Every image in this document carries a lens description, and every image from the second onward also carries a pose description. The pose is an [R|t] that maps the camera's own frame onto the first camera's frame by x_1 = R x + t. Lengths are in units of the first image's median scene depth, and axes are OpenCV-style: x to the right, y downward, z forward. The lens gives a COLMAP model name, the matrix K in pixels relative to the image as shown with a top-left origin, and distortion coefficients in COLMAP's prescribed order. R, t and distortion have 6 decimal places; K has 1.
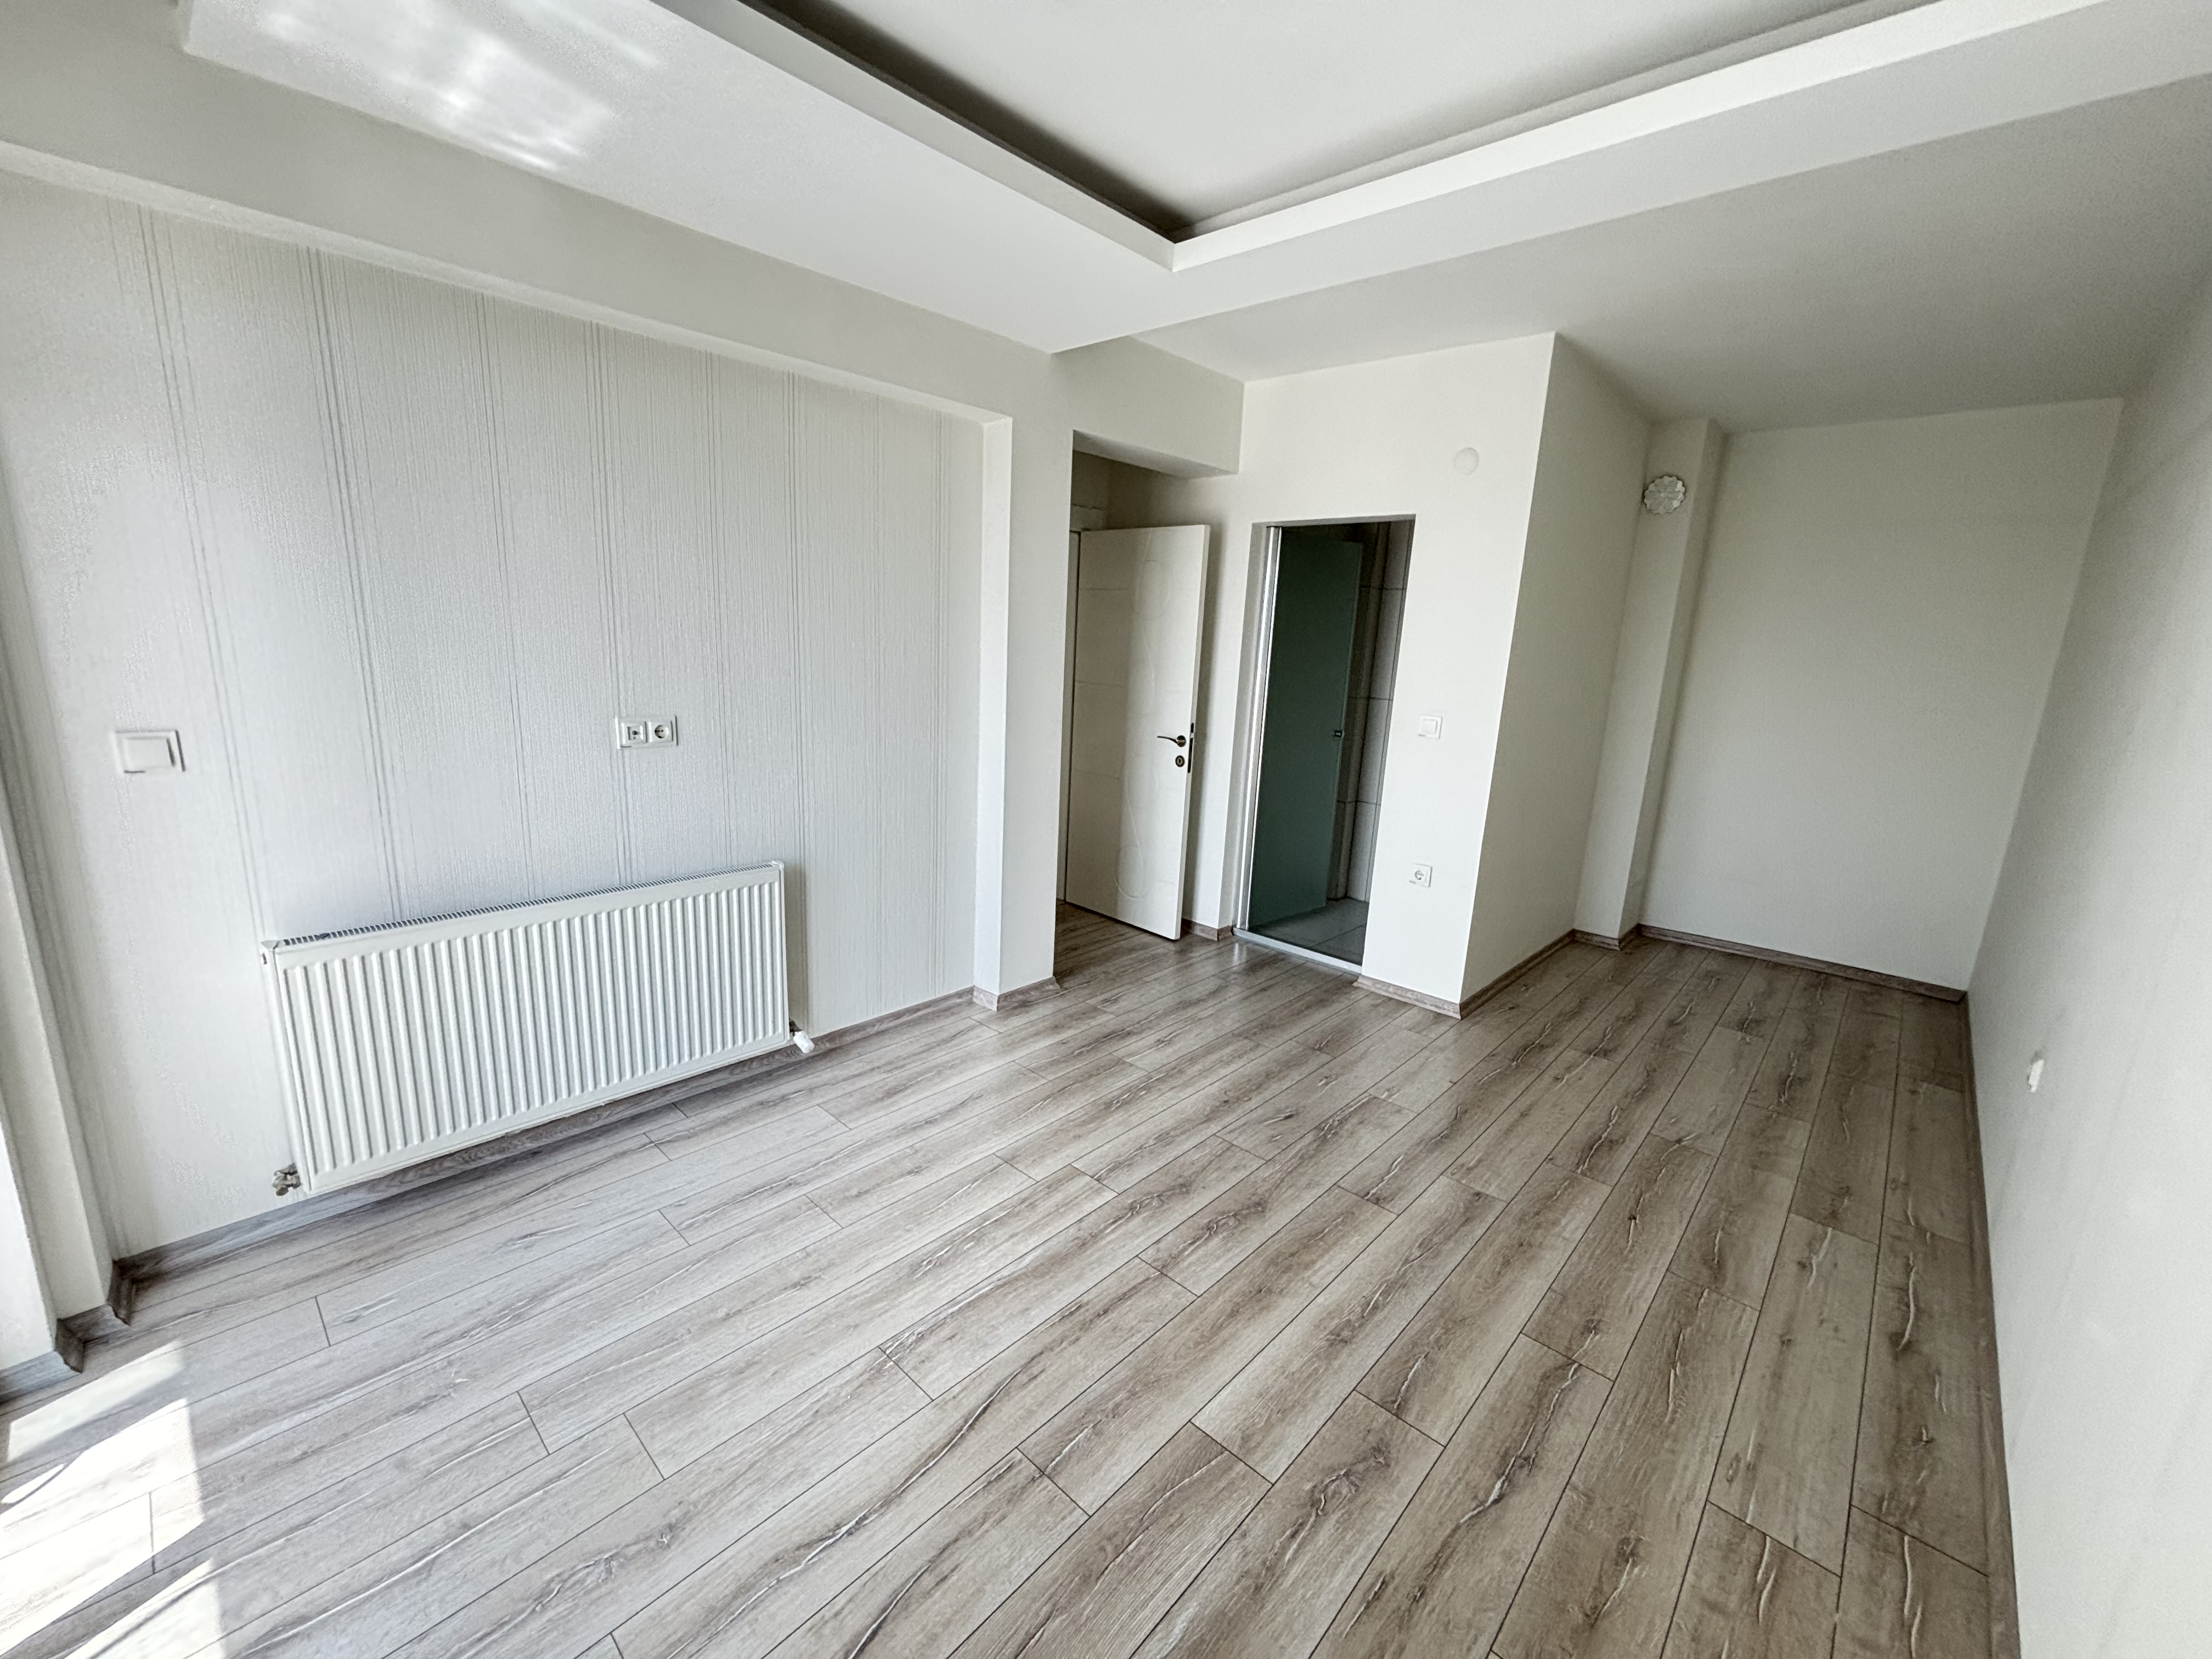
lens RADIAL K [[900.8, 0, 1104.2], [0, 900.8, 823.4], [0, 0, 1]] dist [0.003792, 0.000197]
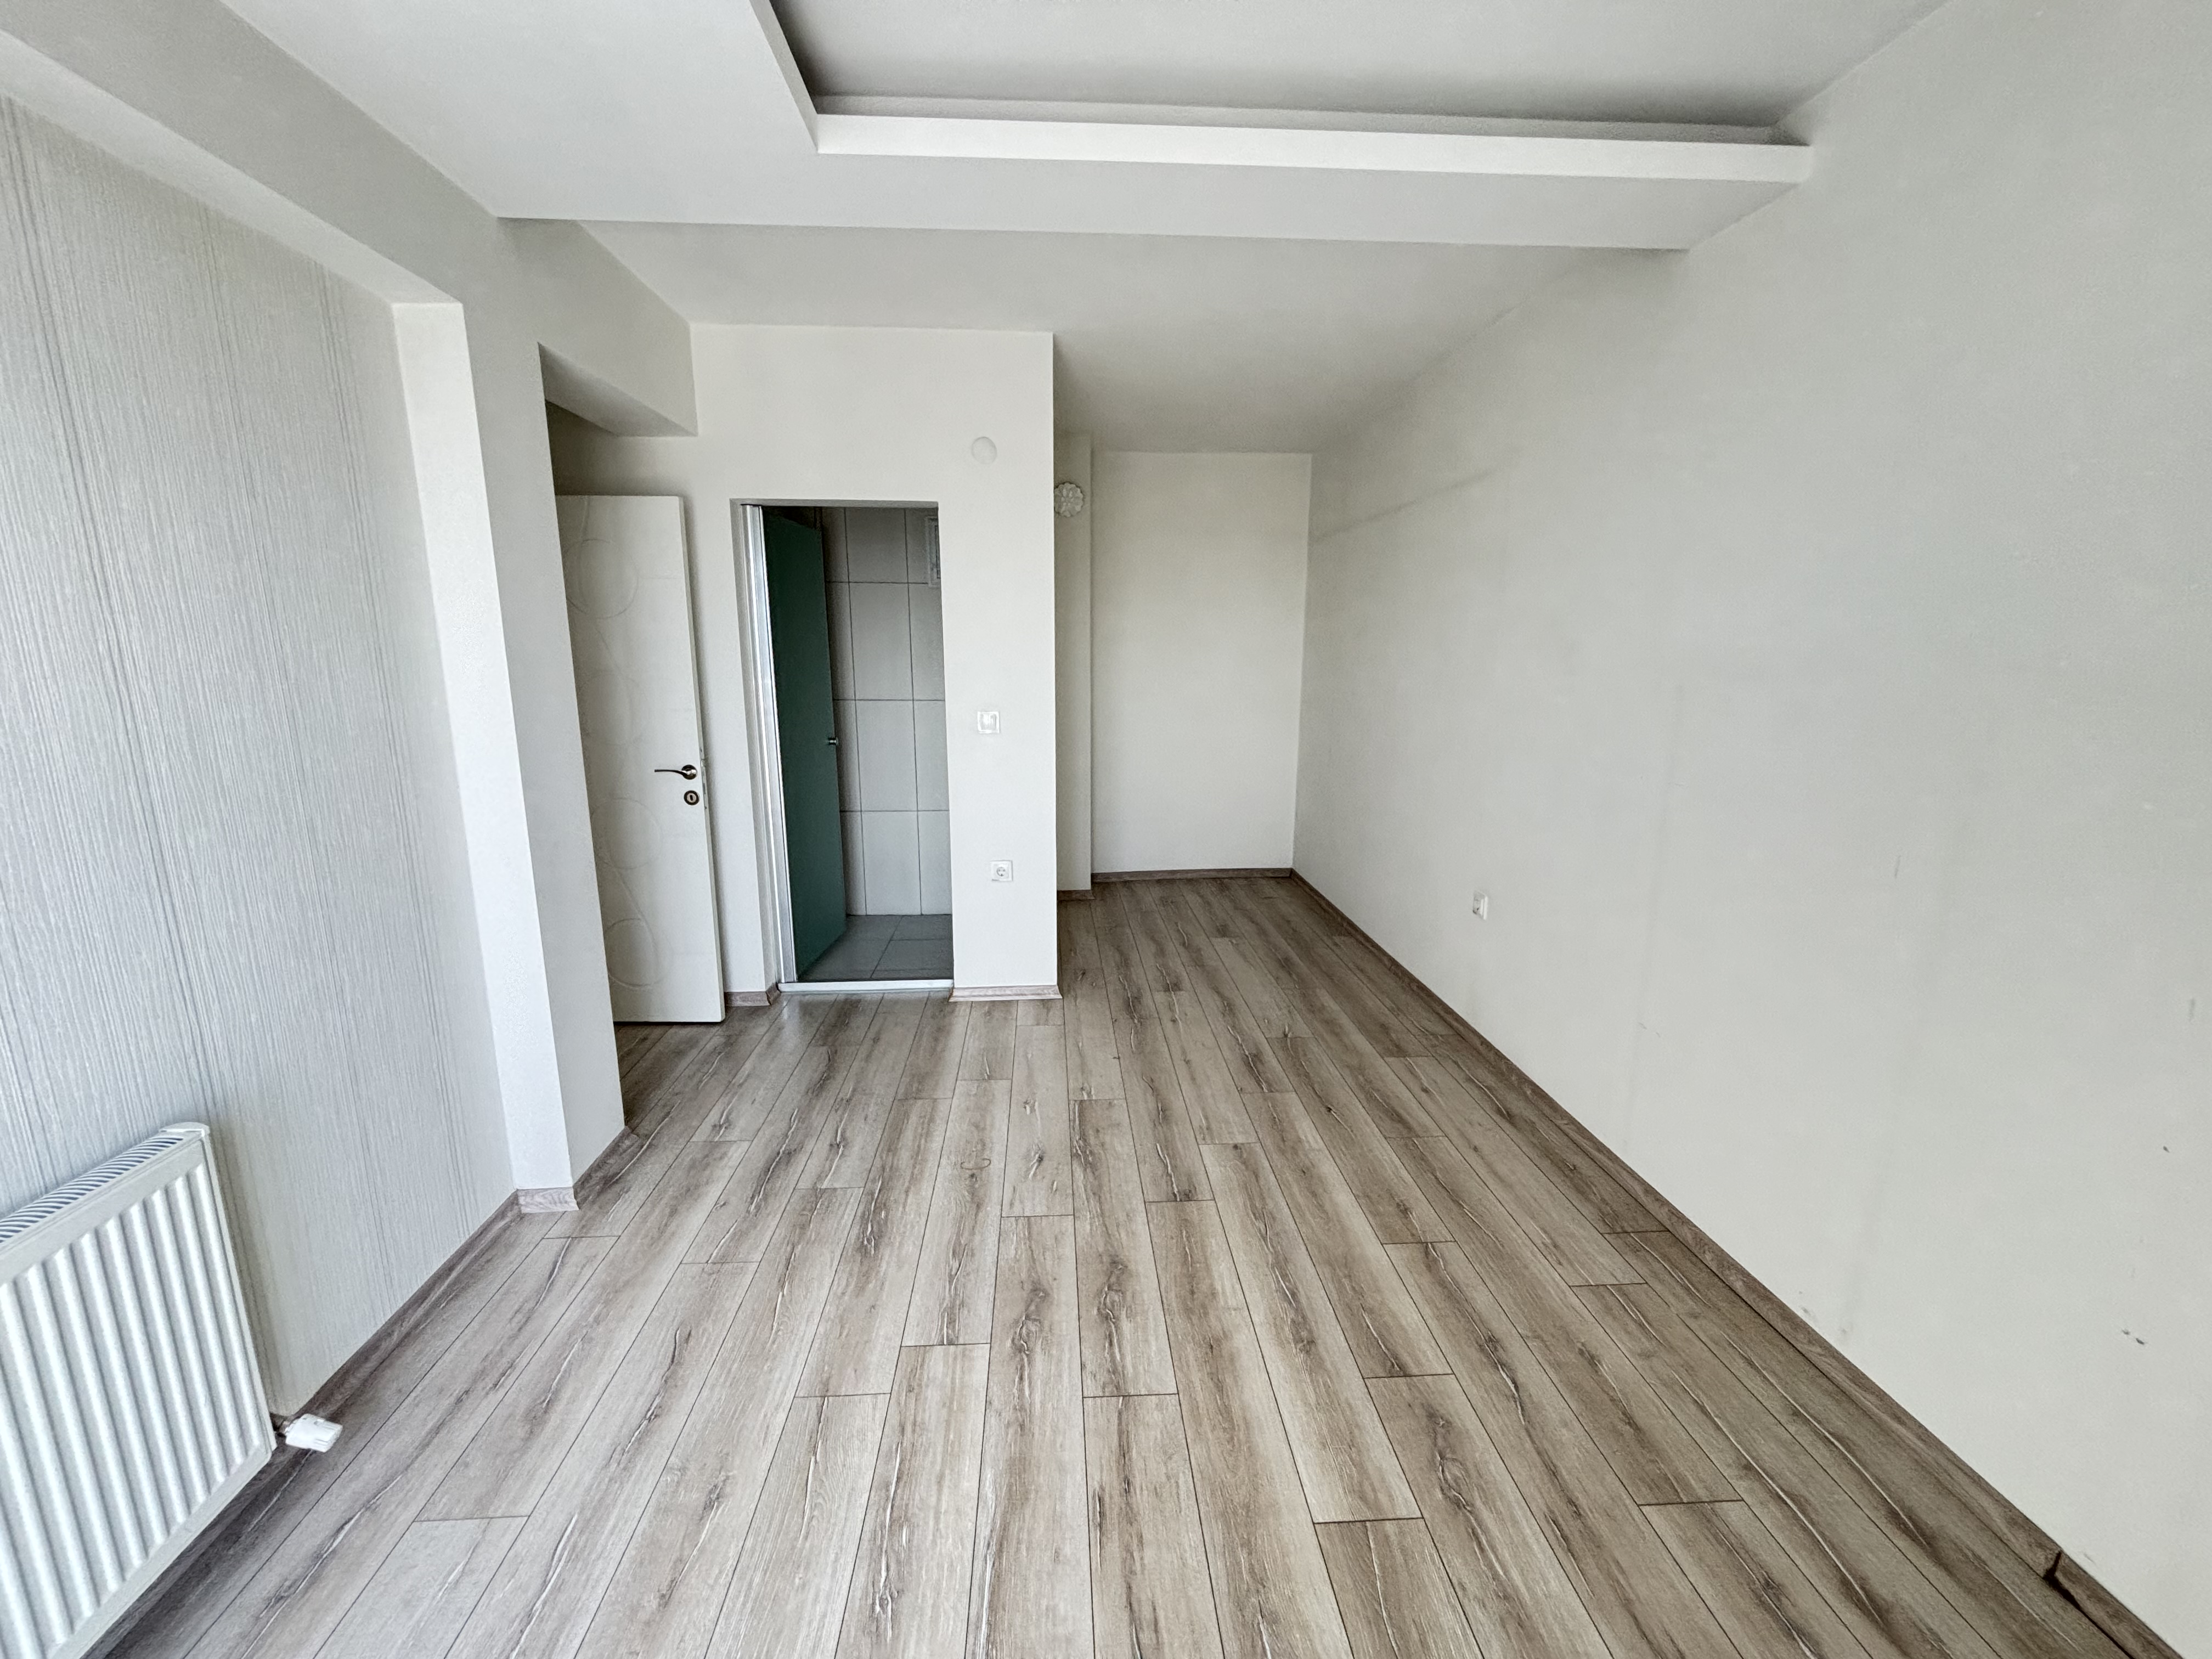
lens RADIAL K [[900.8, 0, 1099.0], [0, 900.8, 825.1], [0, 0, 1]] dist [0.003792, 0.000197]
pose [[0.695956, -0.184926, 0.693865, -0.227905], [0.180335, 0.980315, 0.080390, -0.047853], [-0.695072, 0.069180, 0.715604, 0.200431]]
